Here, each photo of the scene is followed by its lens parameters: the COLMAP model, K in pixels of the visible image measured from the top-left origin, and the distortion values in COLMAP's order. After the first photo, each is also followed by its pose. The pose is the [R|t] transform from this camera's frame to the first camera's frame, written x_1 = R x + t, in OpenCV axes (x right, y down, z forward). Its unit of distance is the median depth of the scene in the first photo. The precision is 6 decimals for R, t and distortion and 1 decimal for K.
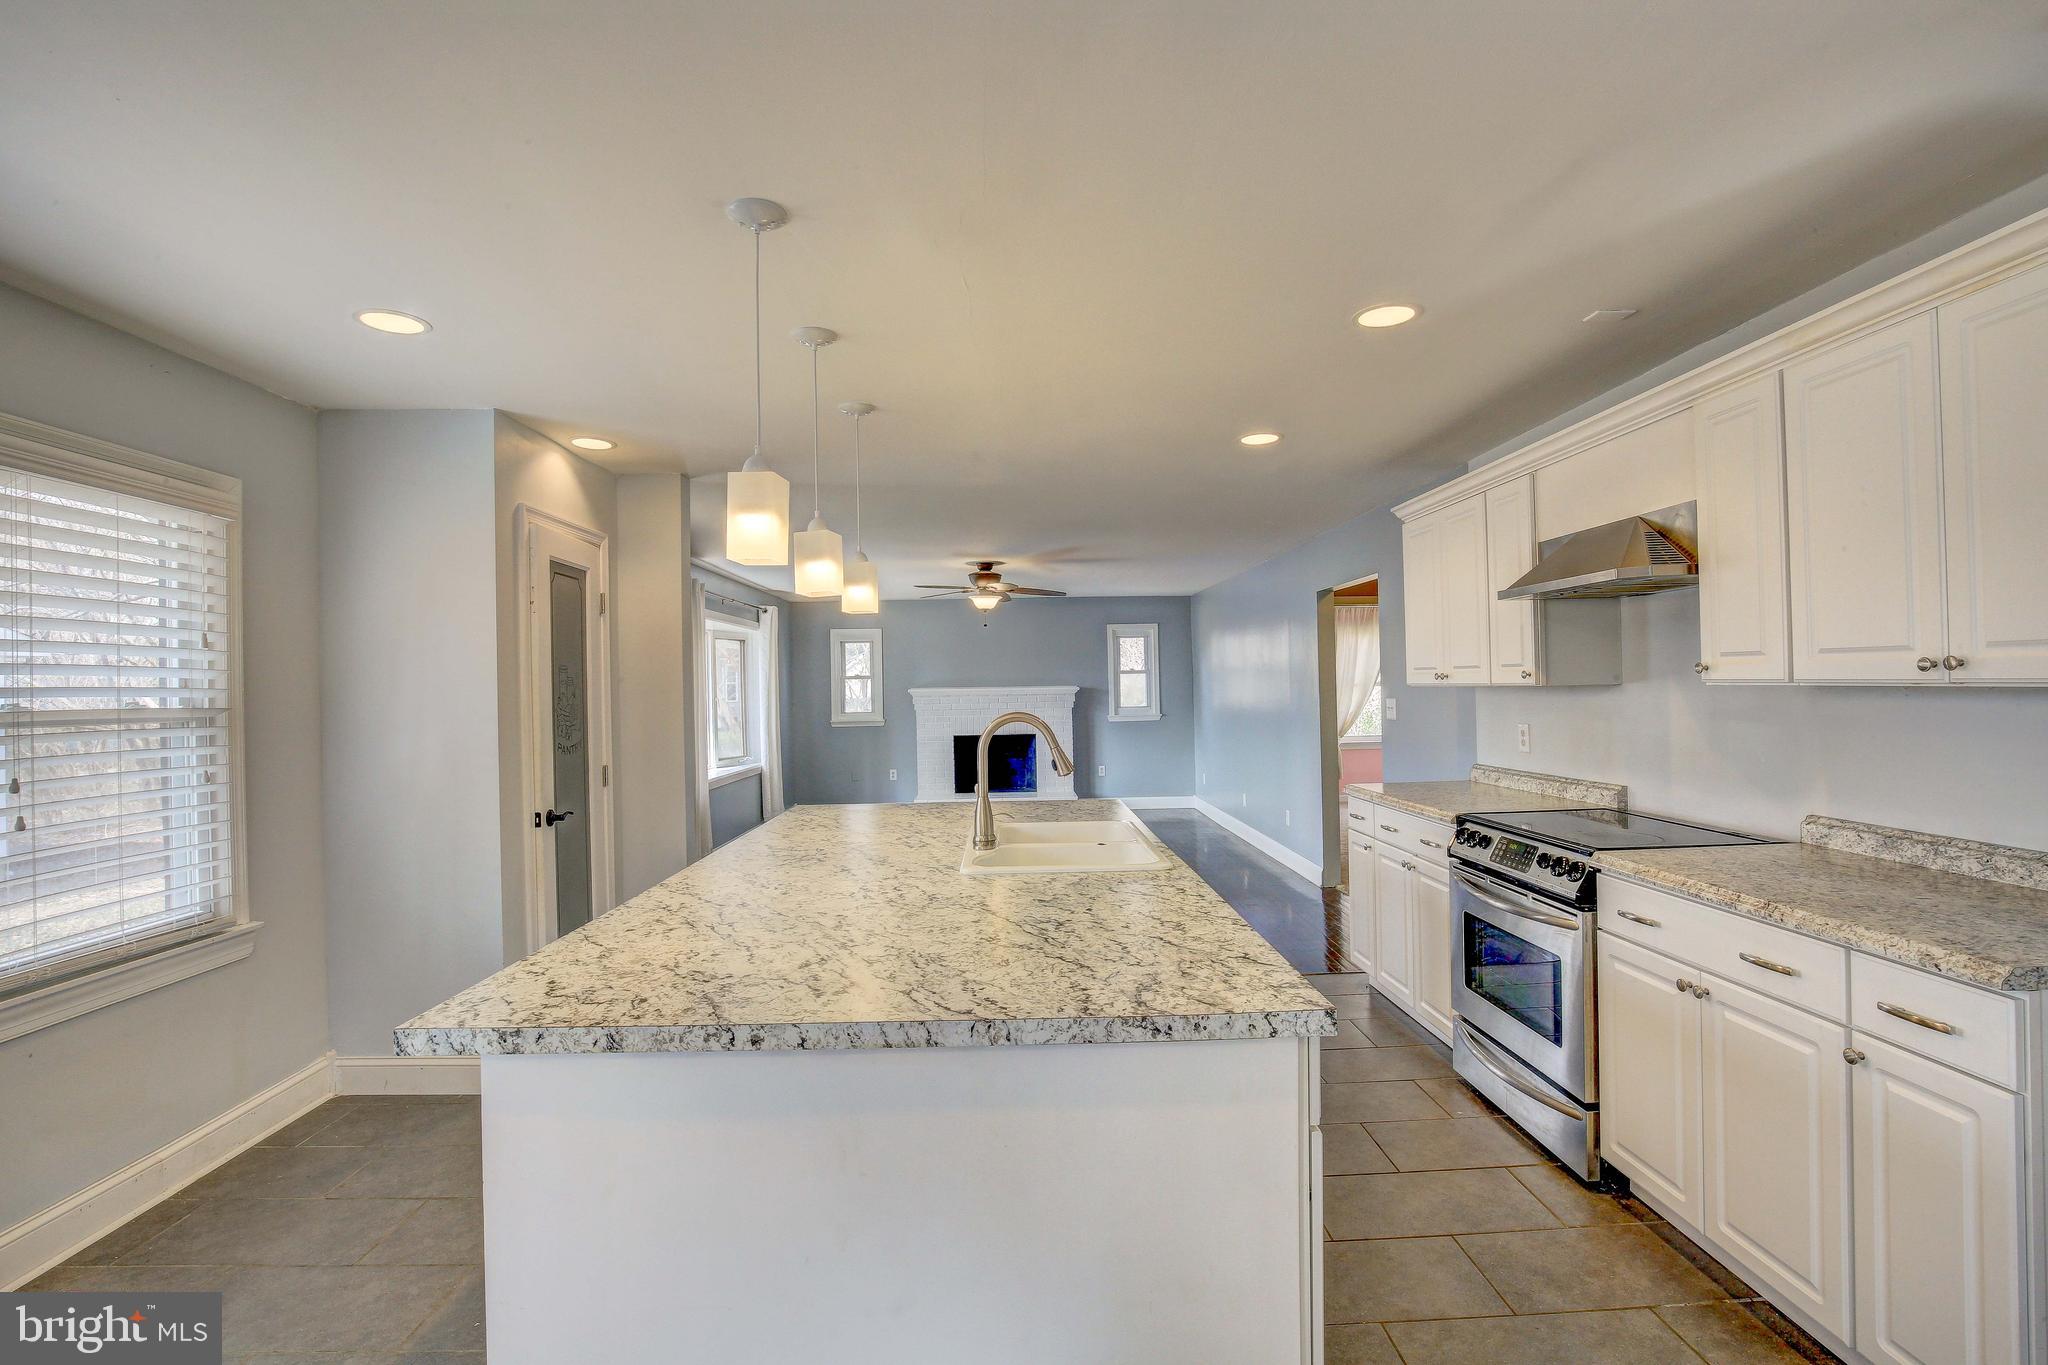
lens RADIAL K [[930.8, 0, 1031.9], [0, 930.8, 682.9], [0, 0, 1]] dist [-0.024691, 0.001157]
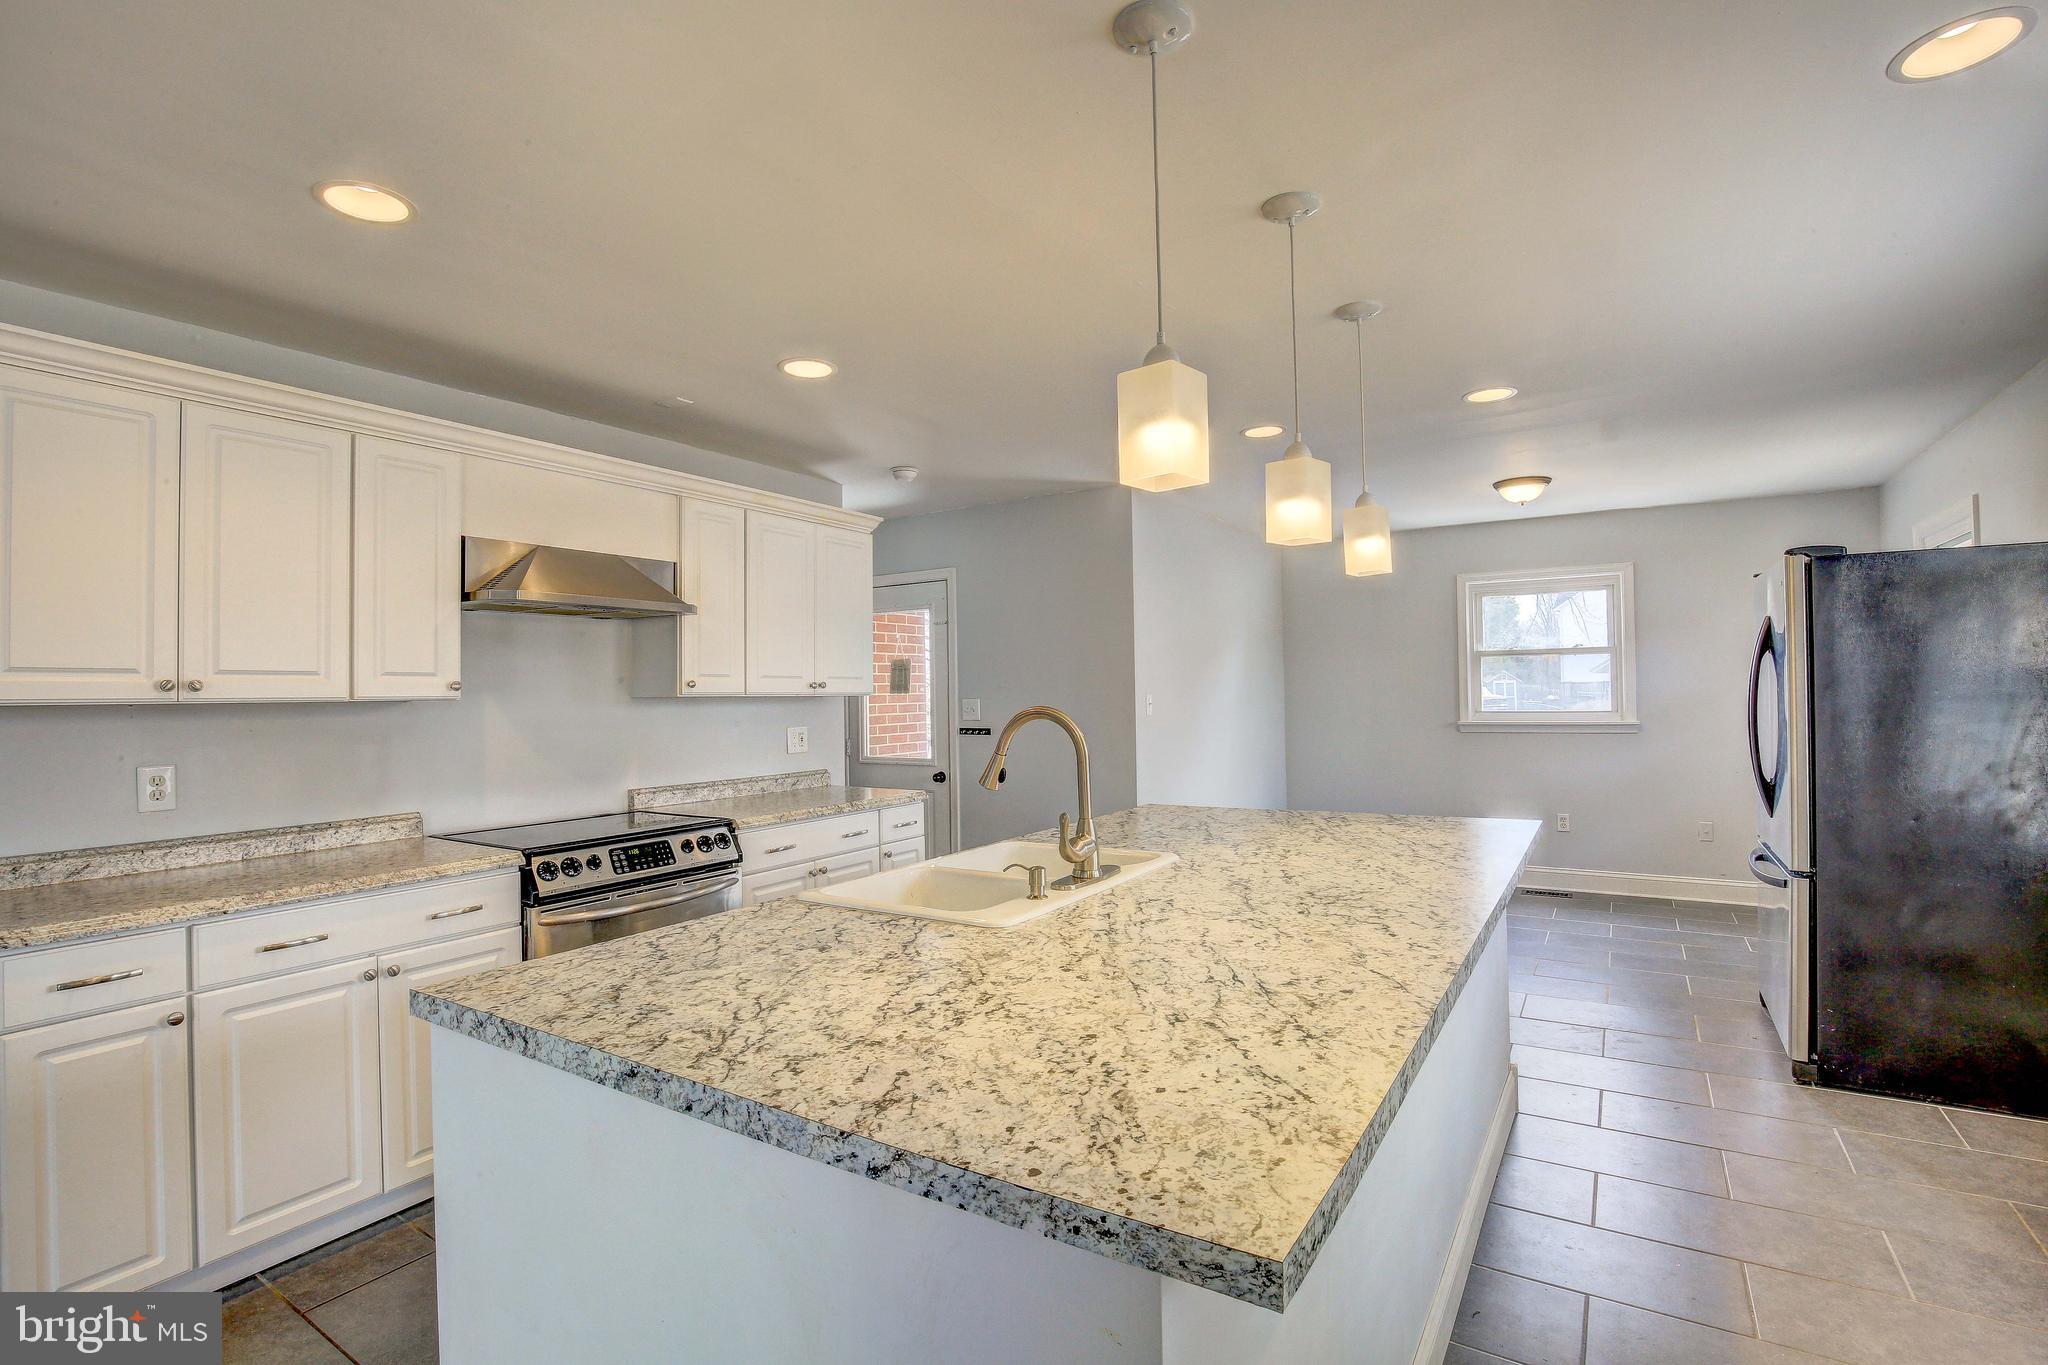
lens RADIAL K [[930.8, 0, 1031.9], [0, 930.8, 682.9], [0, 0, 1]] dist [-0.024691, 0.001157]
pose [[-0.824357, 0.049872, 0.563870, -0.366030], [0.037608, 0.998736, -0.033353, 0.035687], [-0.564820, -0.006288, -0.825190, 1.356669]]
